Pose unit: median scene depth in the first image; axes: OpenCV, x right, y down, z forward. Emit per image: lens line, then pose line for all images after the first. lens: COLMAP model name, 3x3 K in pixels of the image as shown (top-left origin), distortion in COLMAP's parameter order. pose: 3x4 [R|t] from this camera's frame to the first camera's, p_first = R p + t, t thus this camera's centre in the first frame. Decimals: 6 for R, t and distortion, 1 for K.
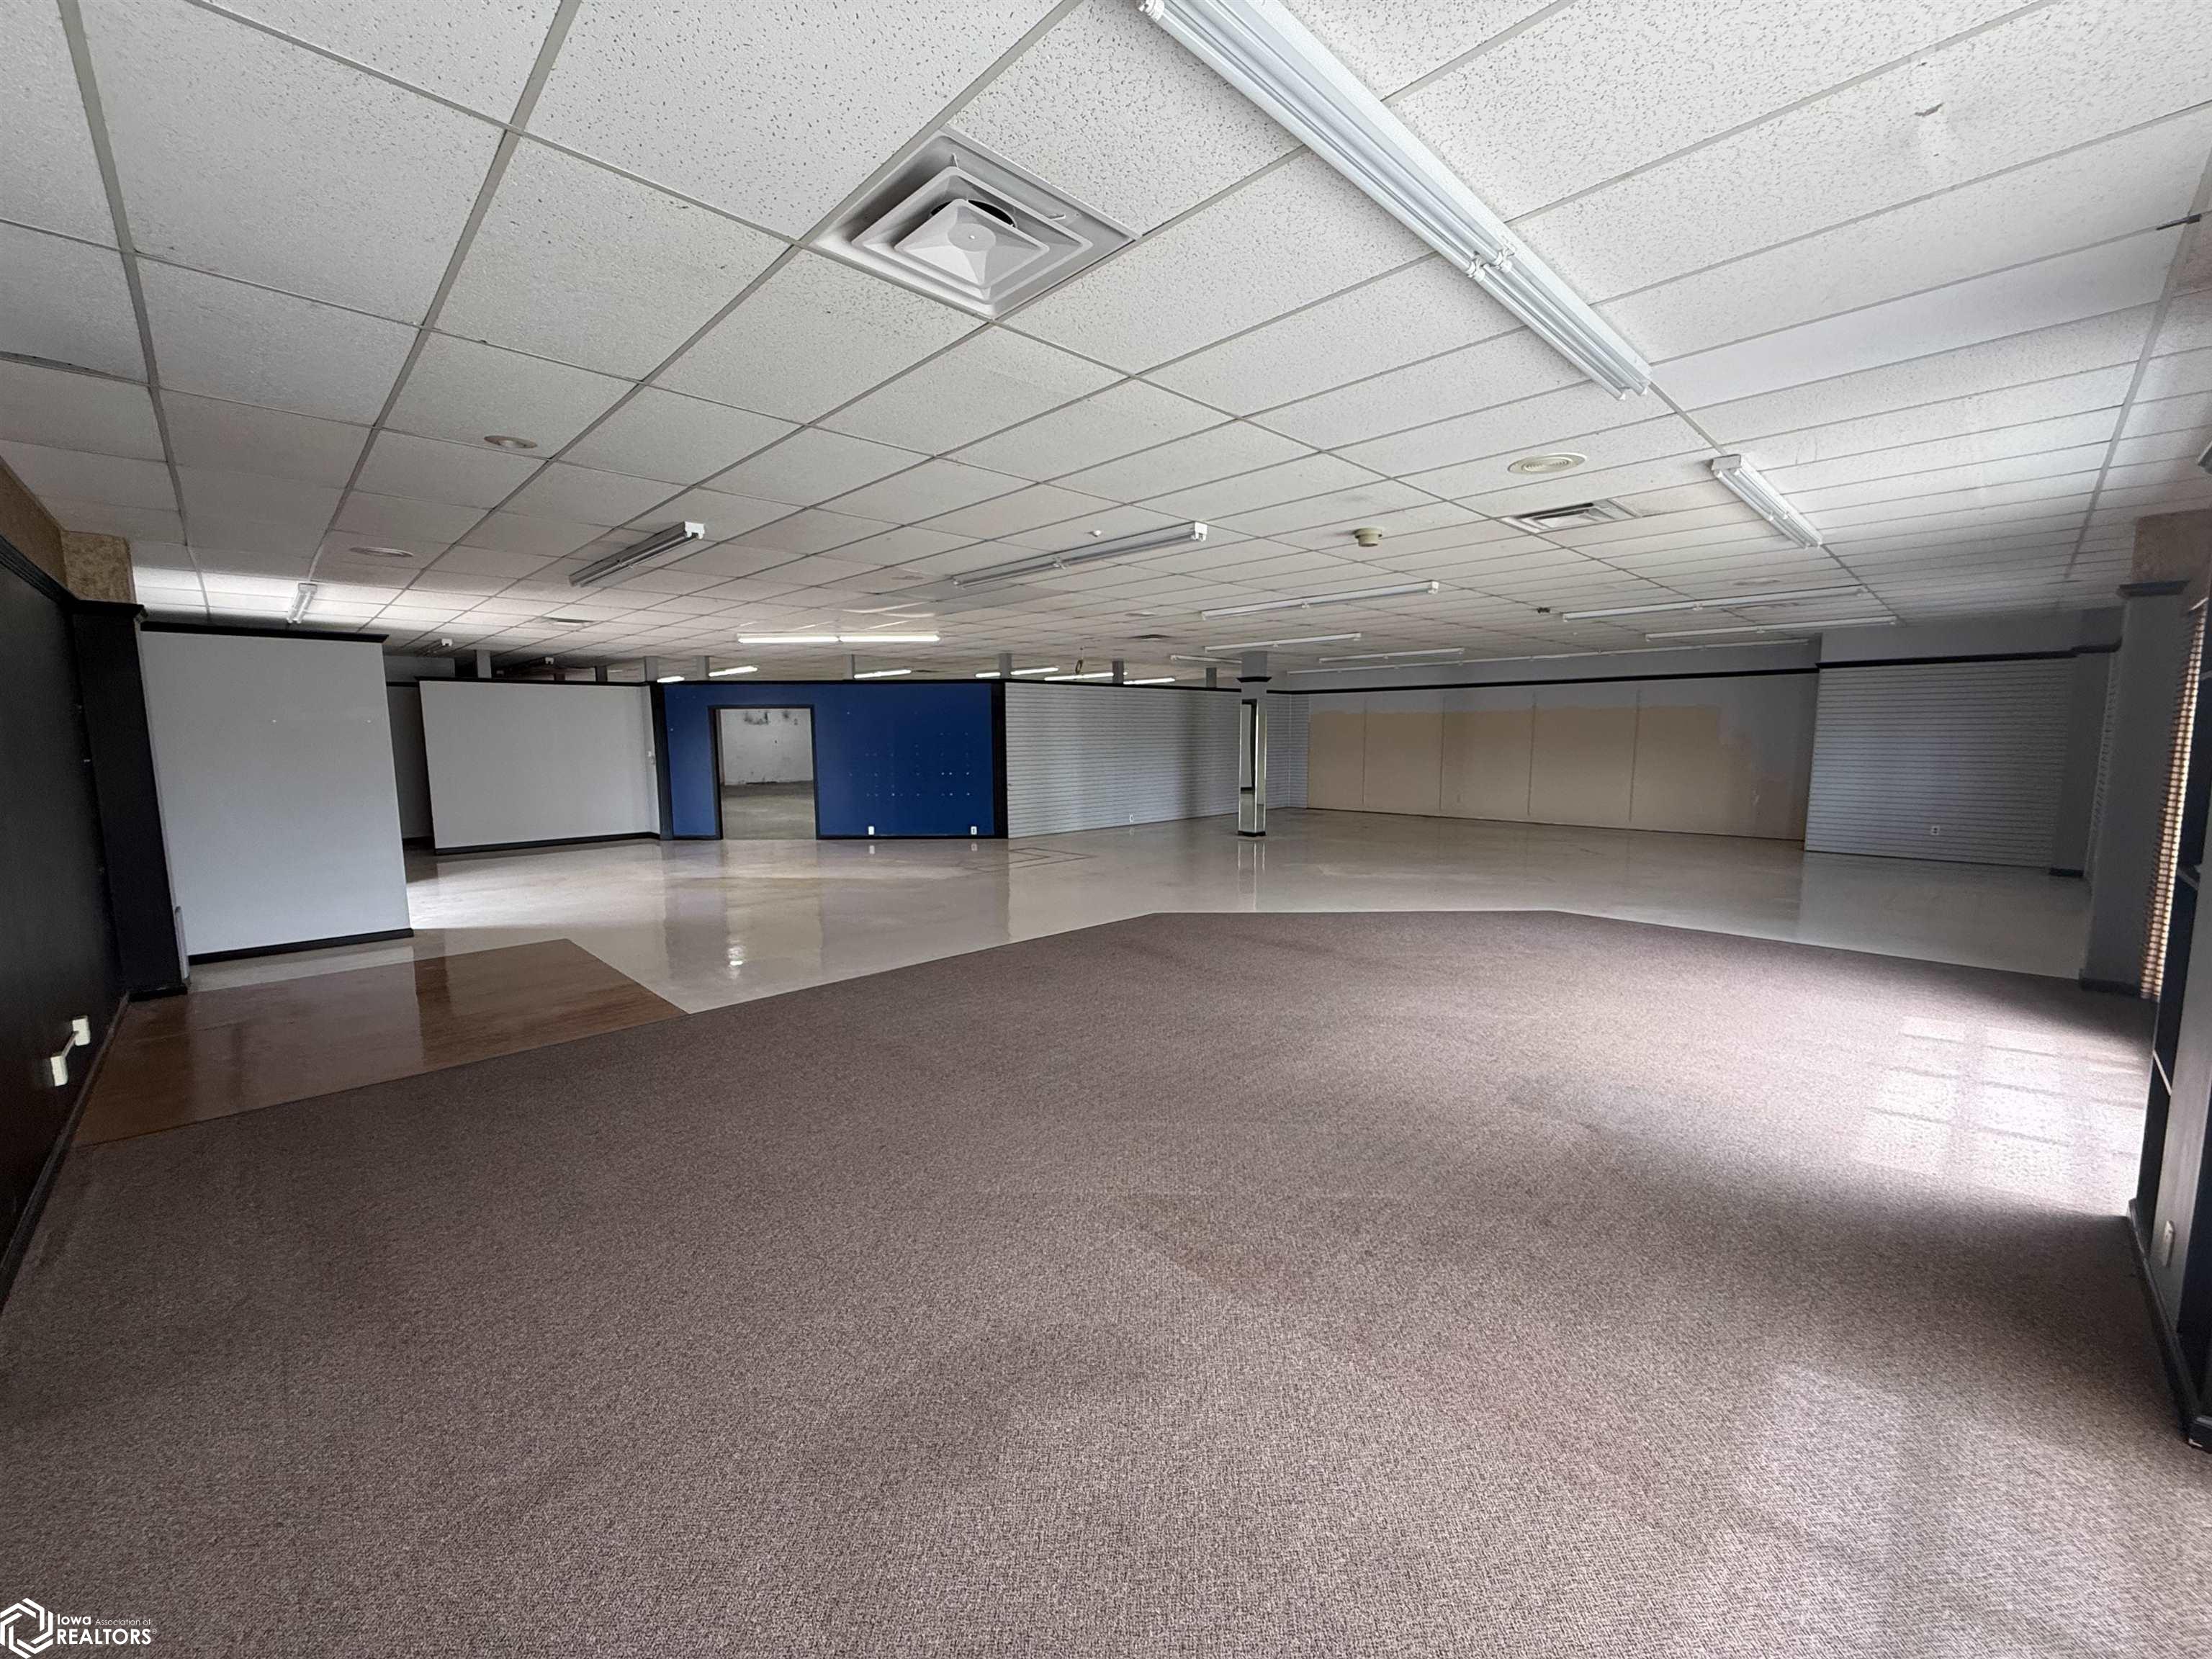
lens RADIAL K [[880.9, 0, 1104.4], [0, 880.9, 830.7], [0, 0, 1]] dist [-0.000632, 0.000483]
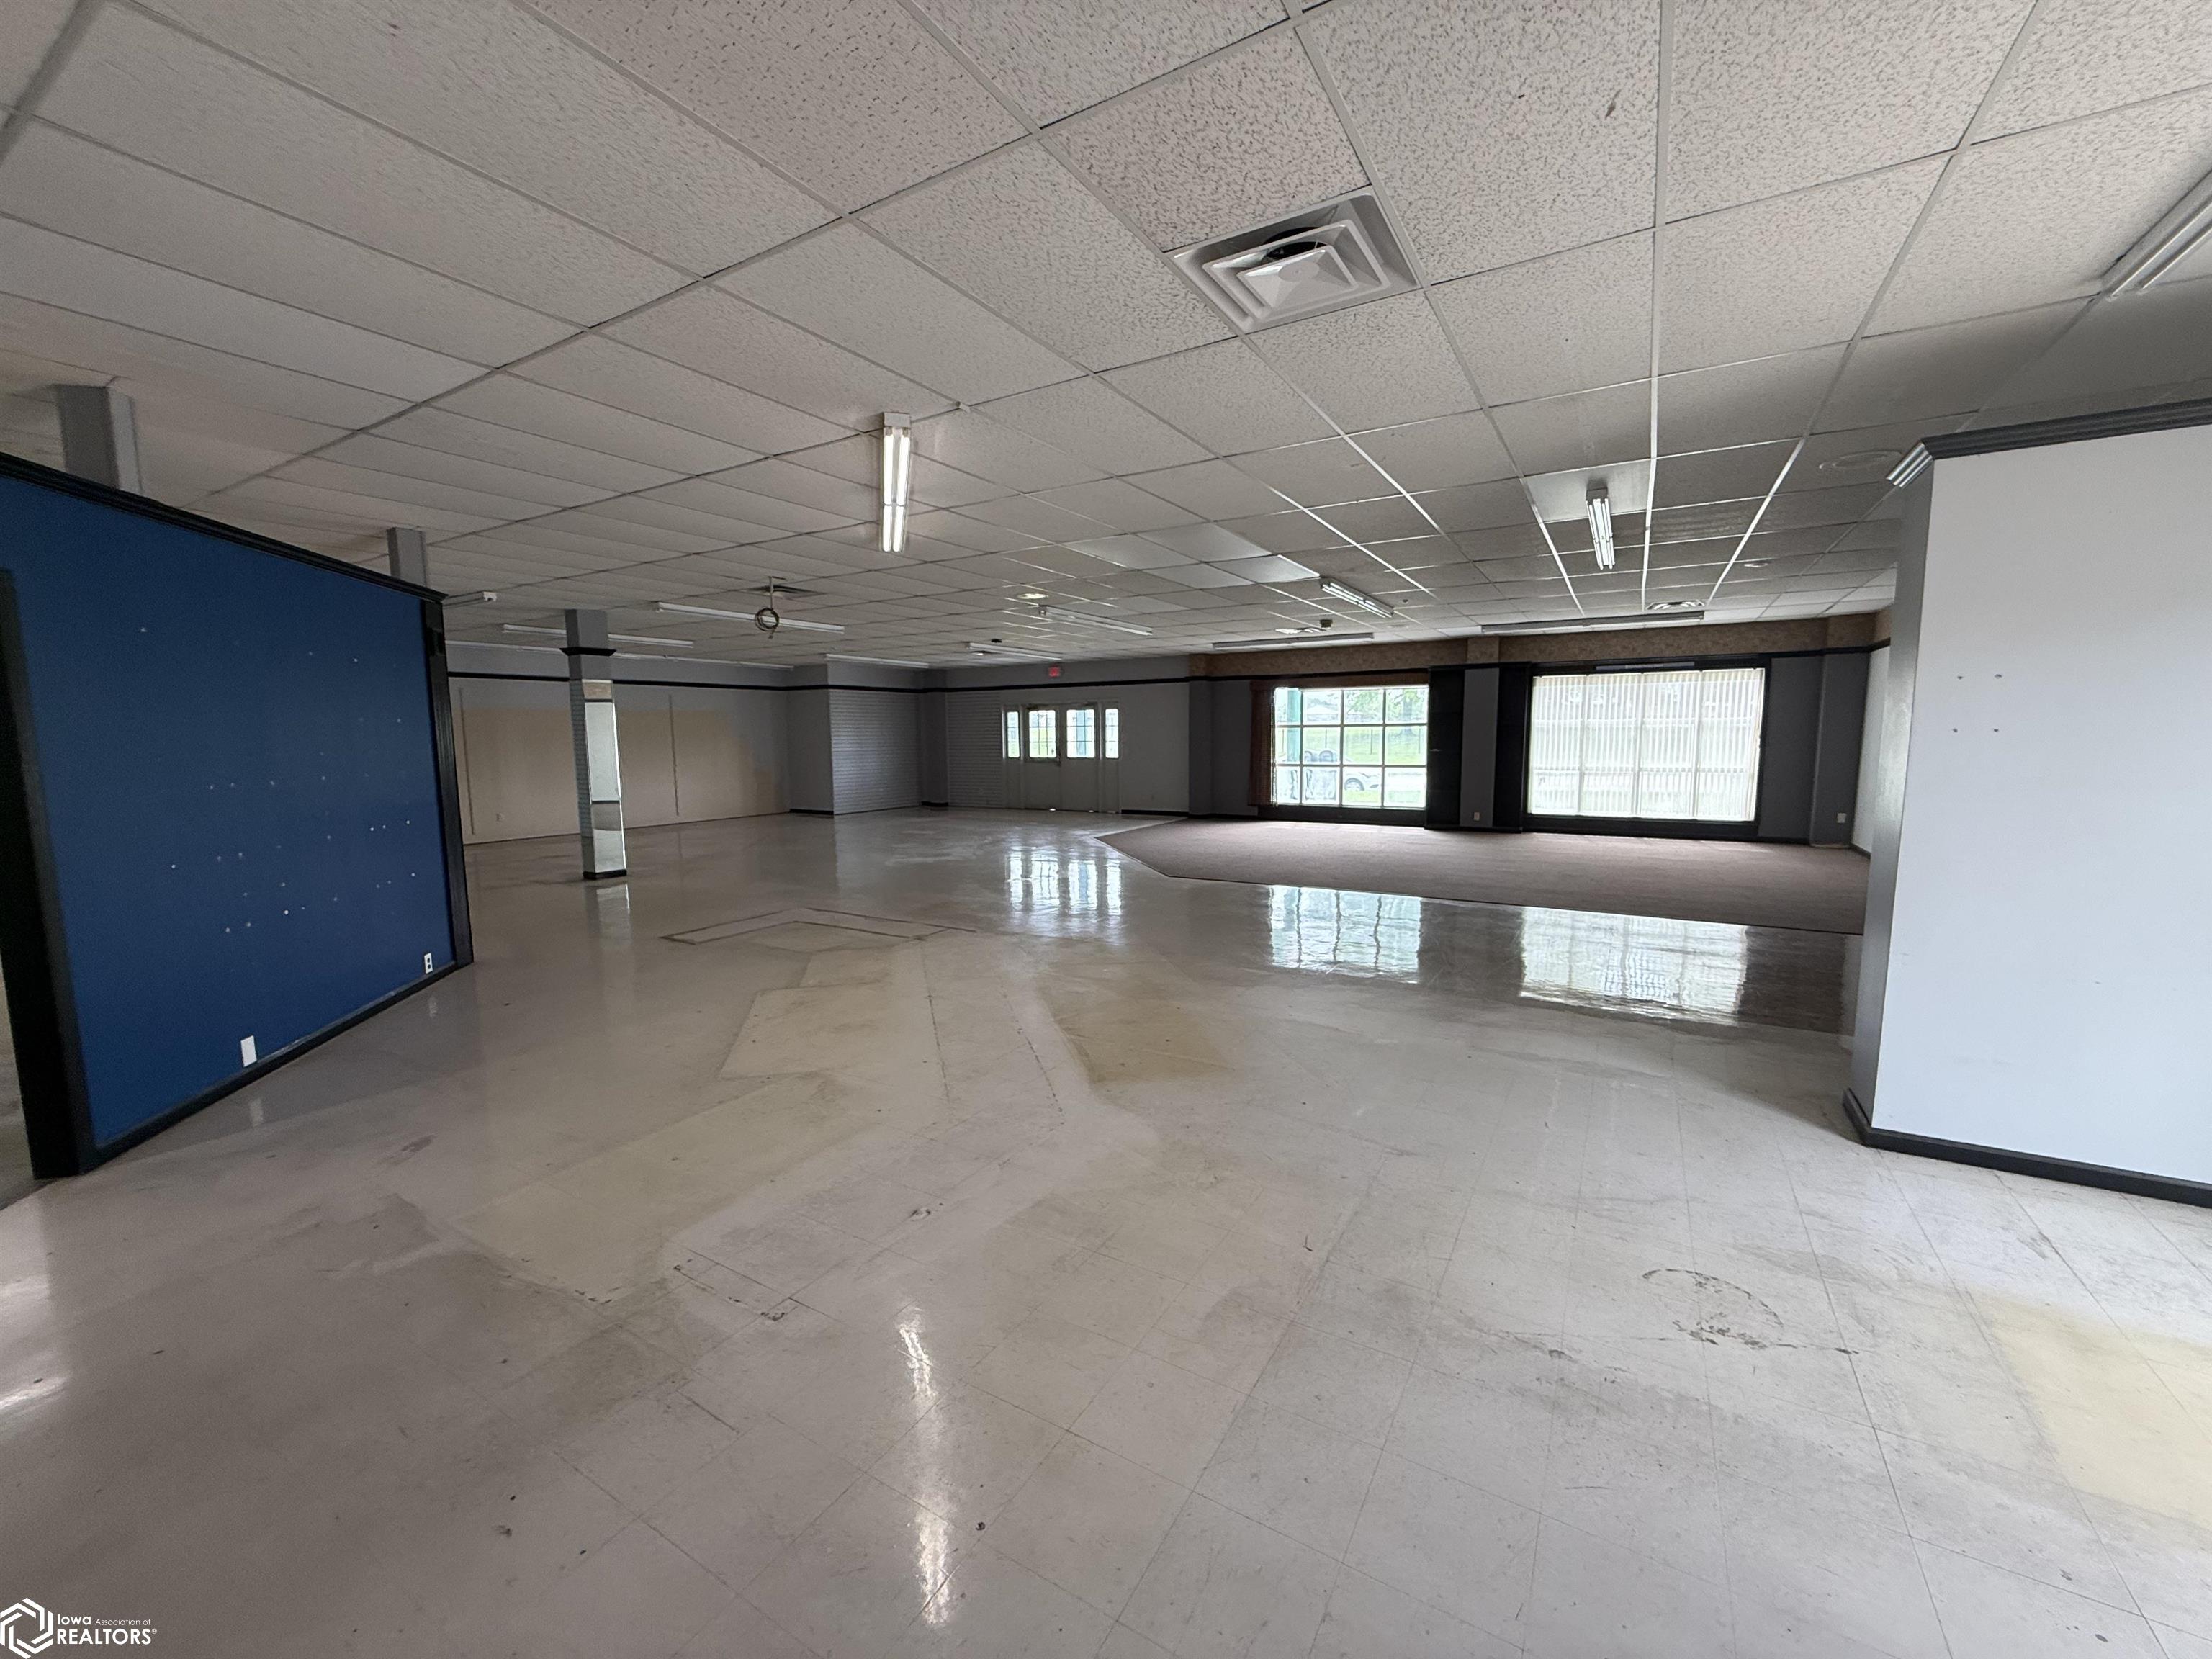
lens RADIAL K [[880.9, 0, 1104.4], [0, 880.9, 830.7], [0, 0, 1]] dist [-0.000632, 0.000483]
pose [[-0.253145, -0.097137, 0.962539, -0.604607], [0.121040, 0.983948, 0.131130, -0.074710], [-0.959827, 0.149701, -0.237324, 0.790994]]
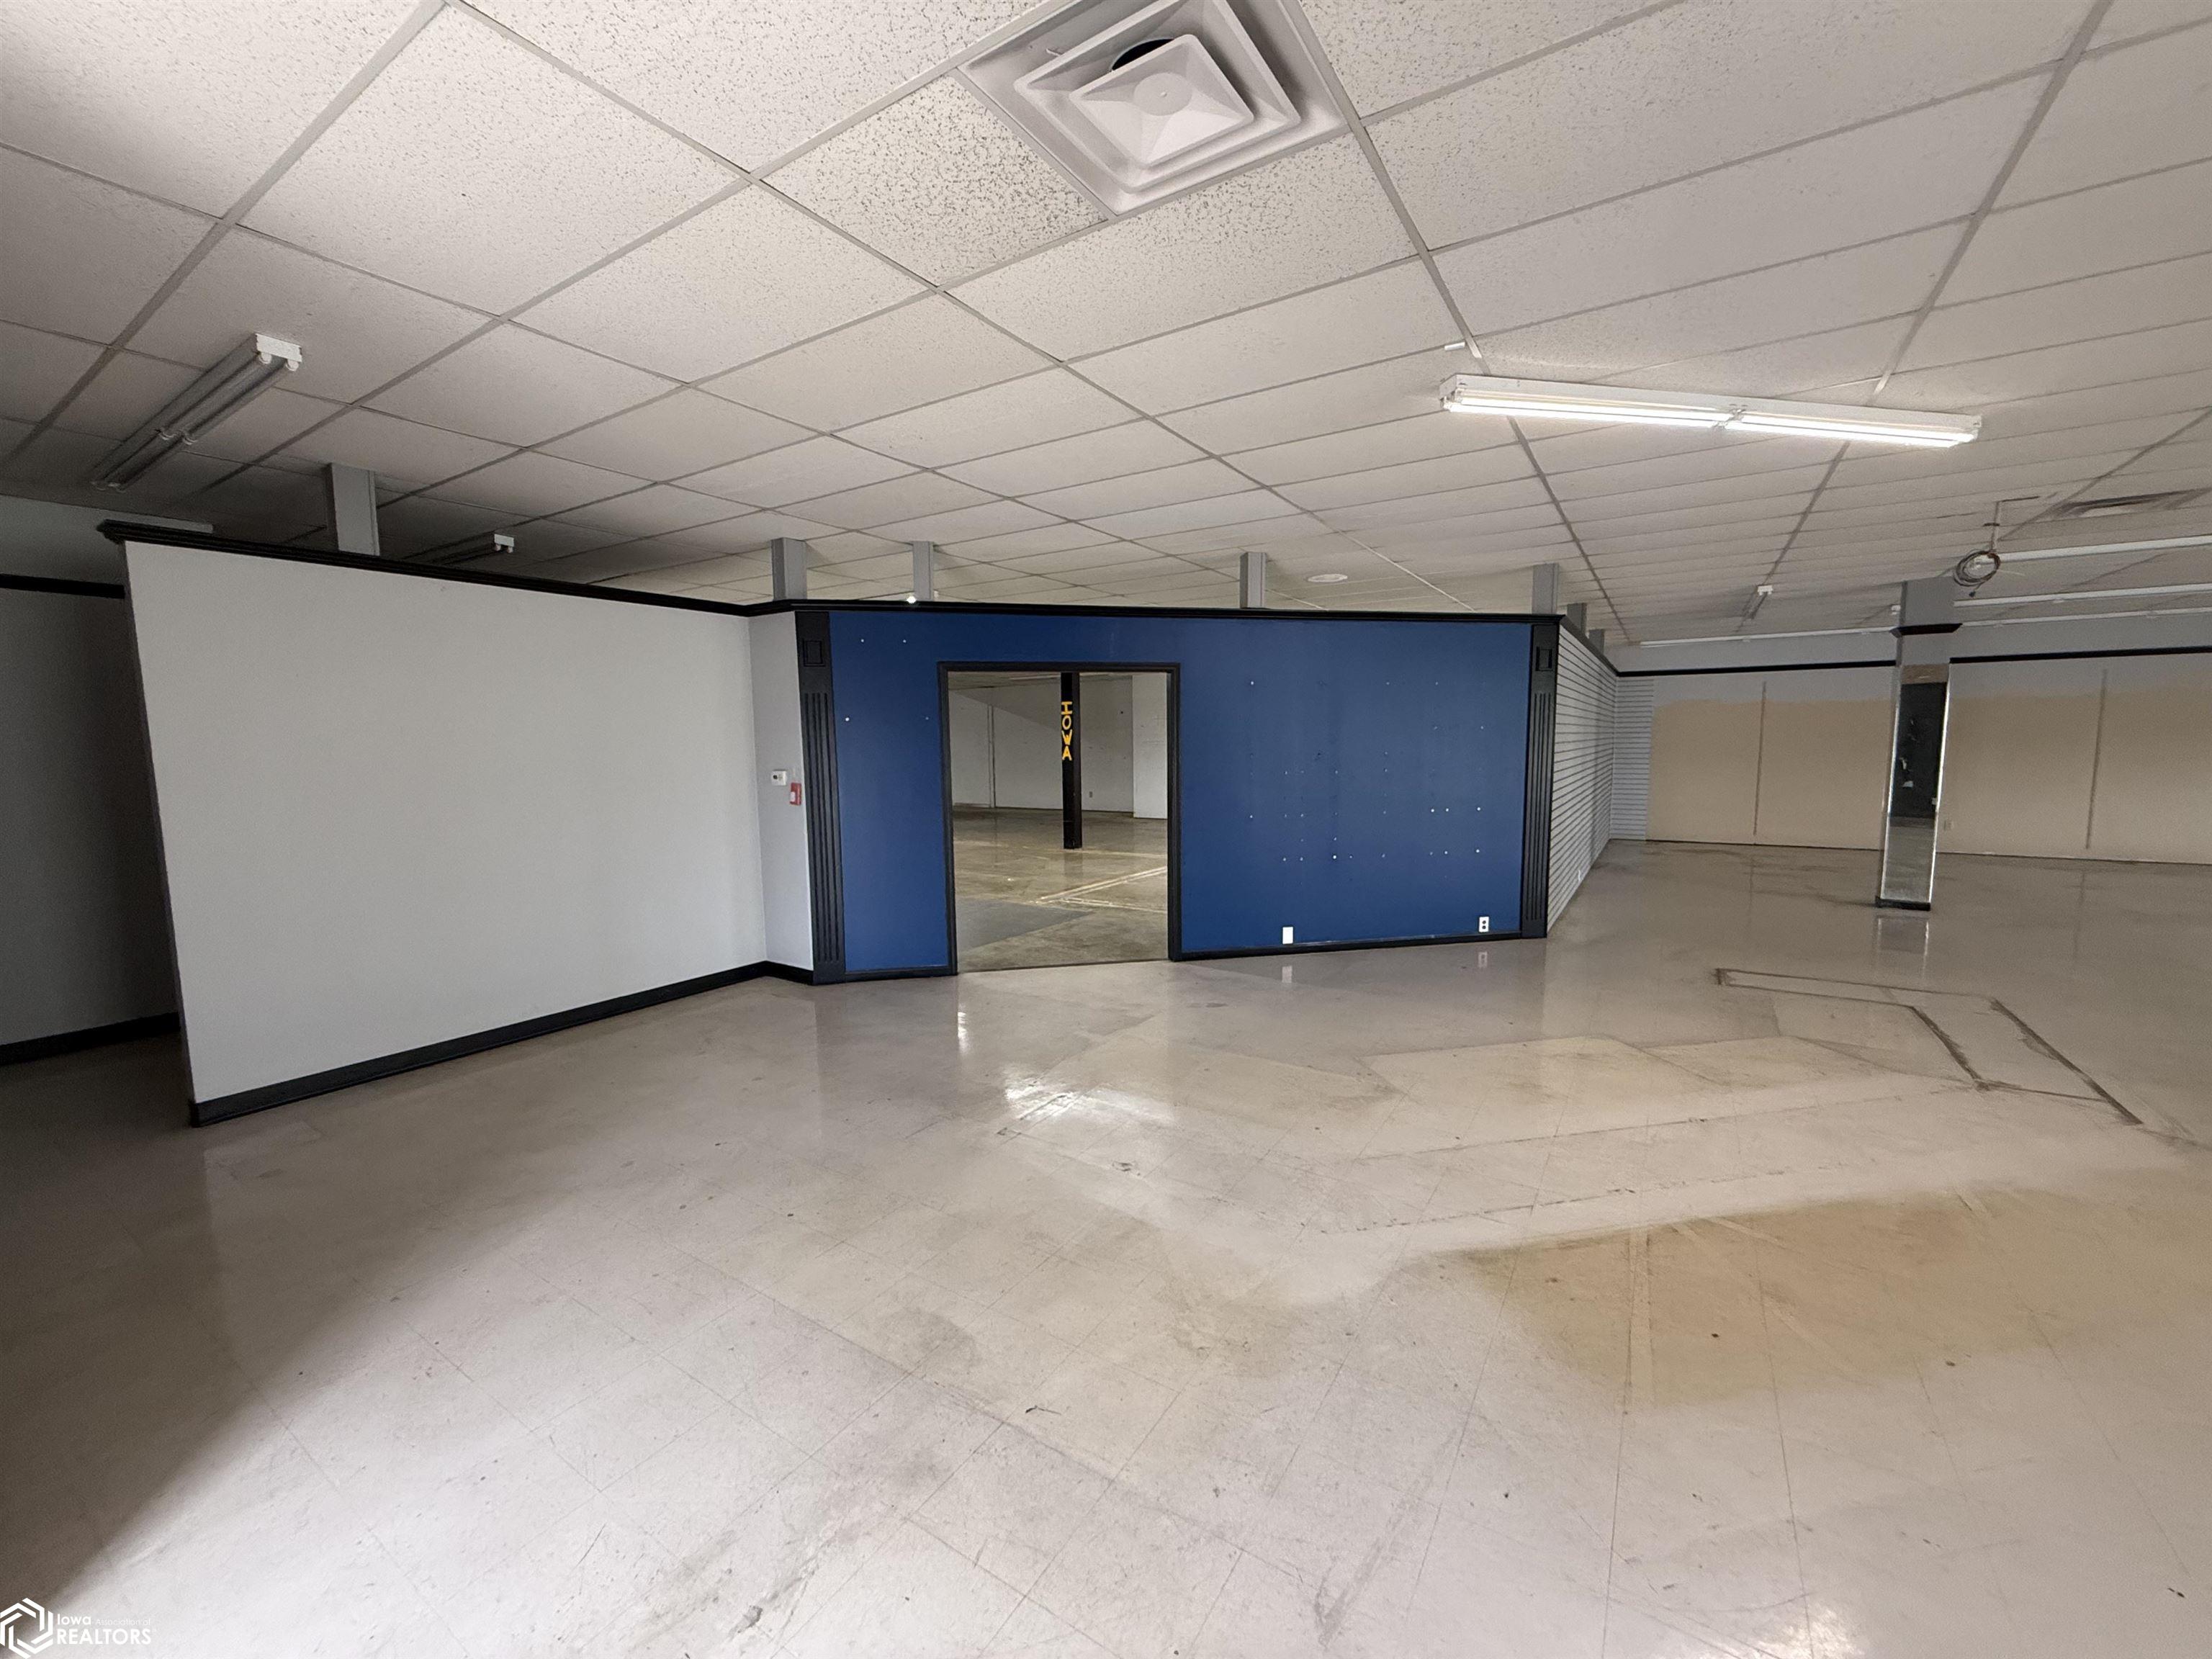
lens RADIAL K [[880.9, 0, 1104.4], [0, 880.9, 830.7], [0, 0, 1]] dist [-0.000632, 0.000483]
pose [[0.975463, -0.027237, 0.218470, -0.460649], [0.030020, 0.999505, -0.009427, -0.054260], [-0.218105, 0.015754, 0.975798, 0.565292]]
